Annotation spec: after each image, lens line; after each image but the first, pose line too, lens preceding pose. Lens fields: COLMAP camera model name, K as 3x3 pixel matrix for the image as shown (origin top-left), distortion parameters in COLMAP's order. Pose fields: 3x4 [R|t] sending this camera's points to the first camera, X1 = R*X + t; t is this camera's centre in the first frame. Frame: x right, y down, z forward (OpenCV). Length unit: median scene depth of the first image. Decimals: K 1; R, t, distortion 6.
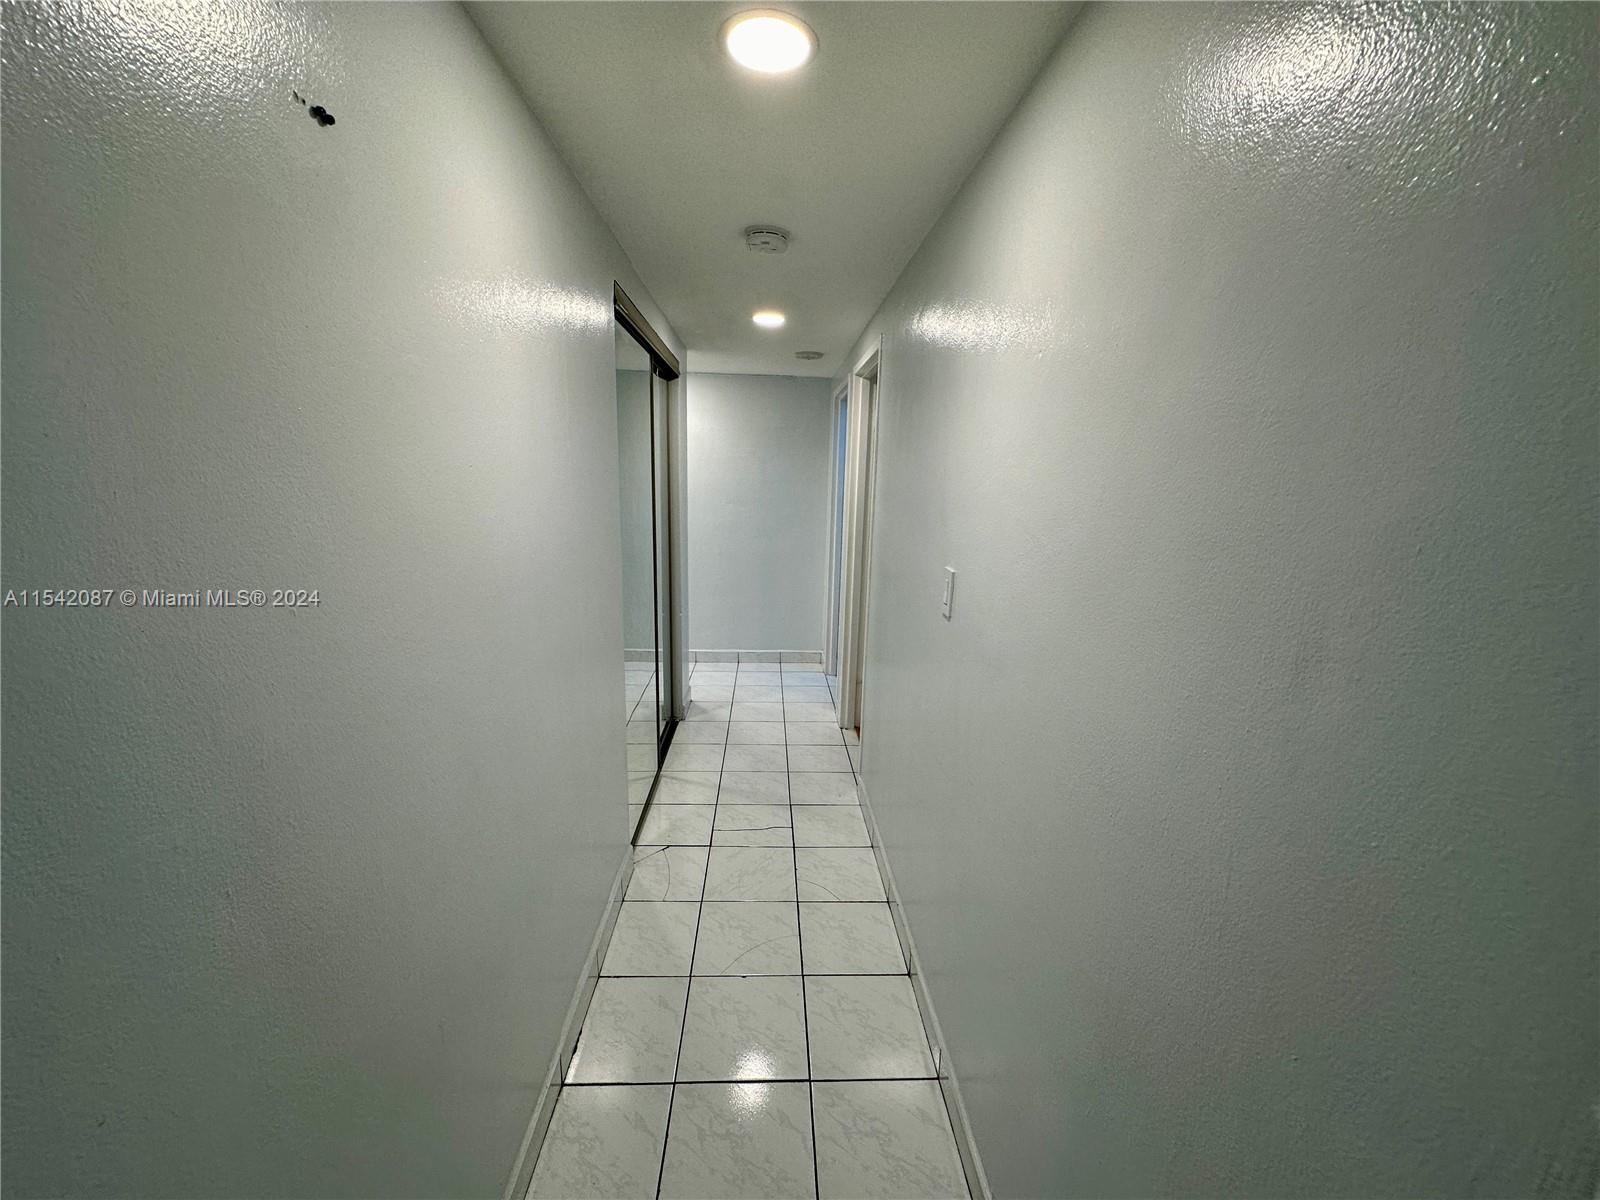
lens RADIAL K [[639.8, 0, 797.5], [0, 639.8, 600.8], [0, 0, 1]] dist [-0.001436, 0.000034]
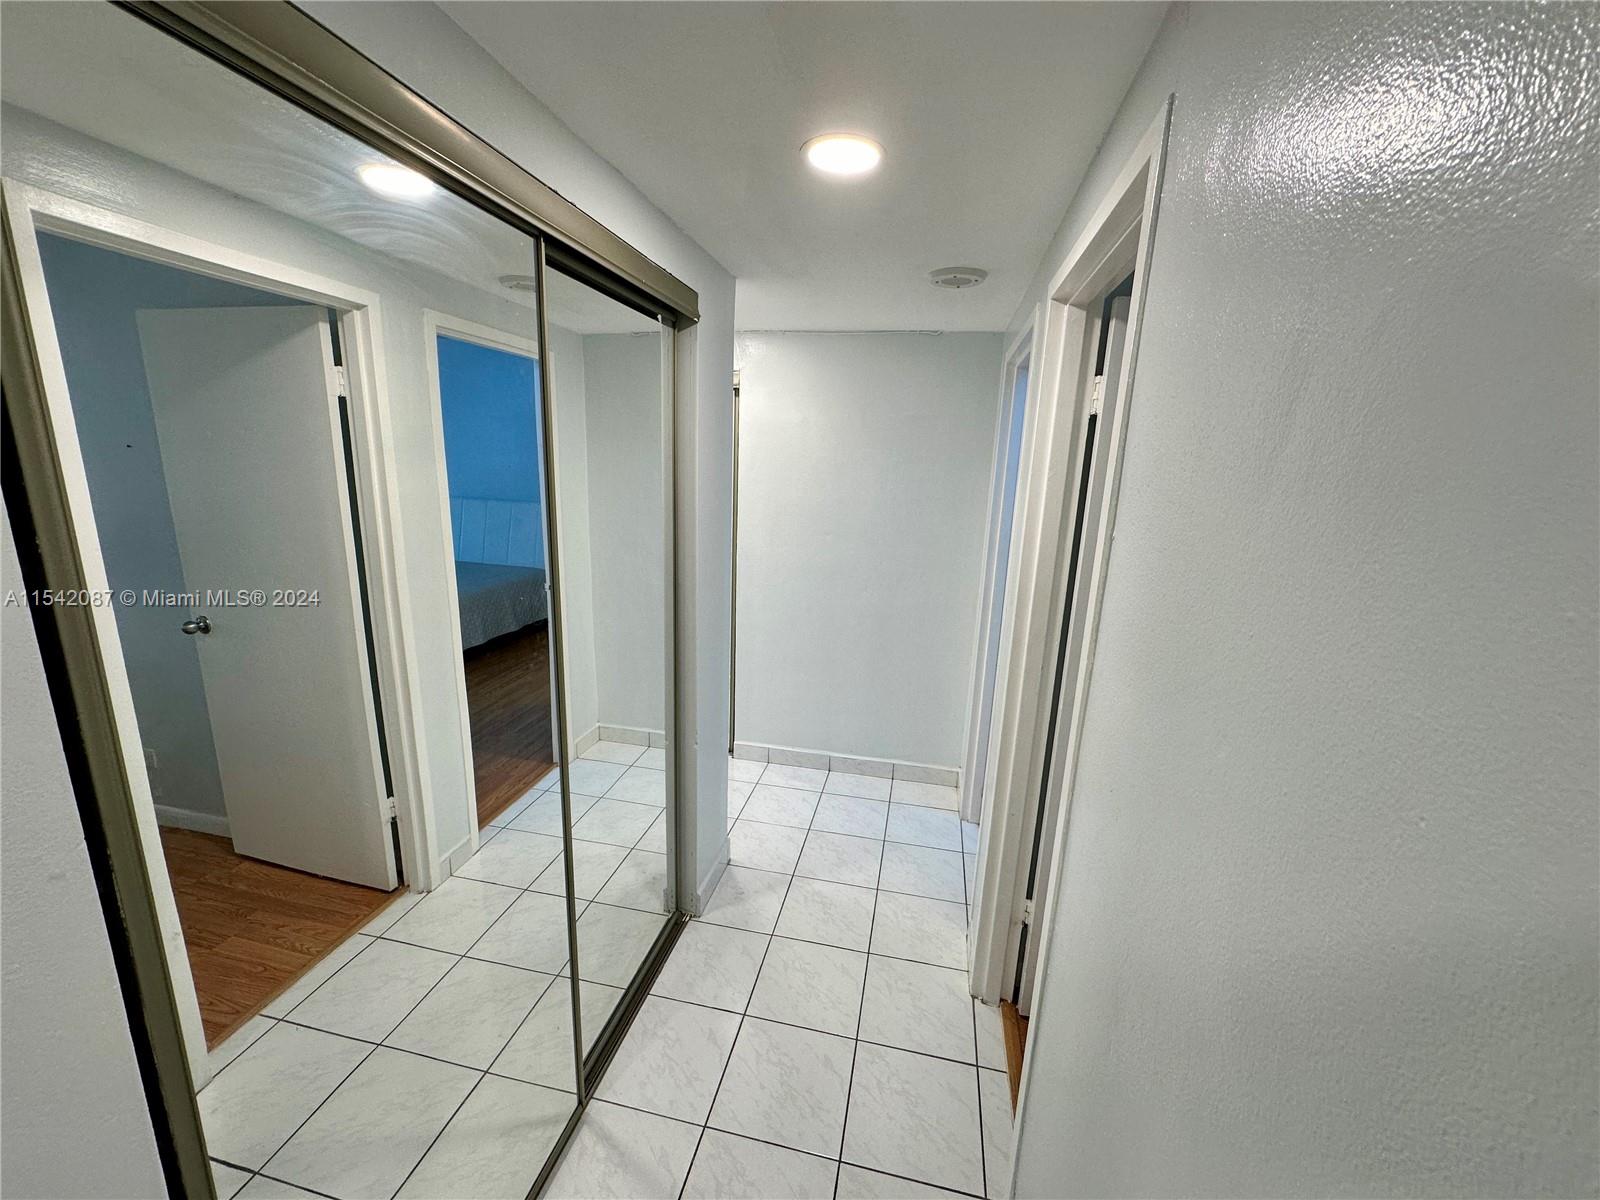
lens RADIAL K [[638.5, 0, 800.6], [0, 638.5, 599.2], [0, 0, 1]] dist [-0.001687, 0.000205]
pose [[0.968568, 0.063778, -0.240432, 0.032494], [-0.058923, 0.997888, 0.027339, -0.116272], [0.241668, -0.012313, 0.970281, 0.420214]]
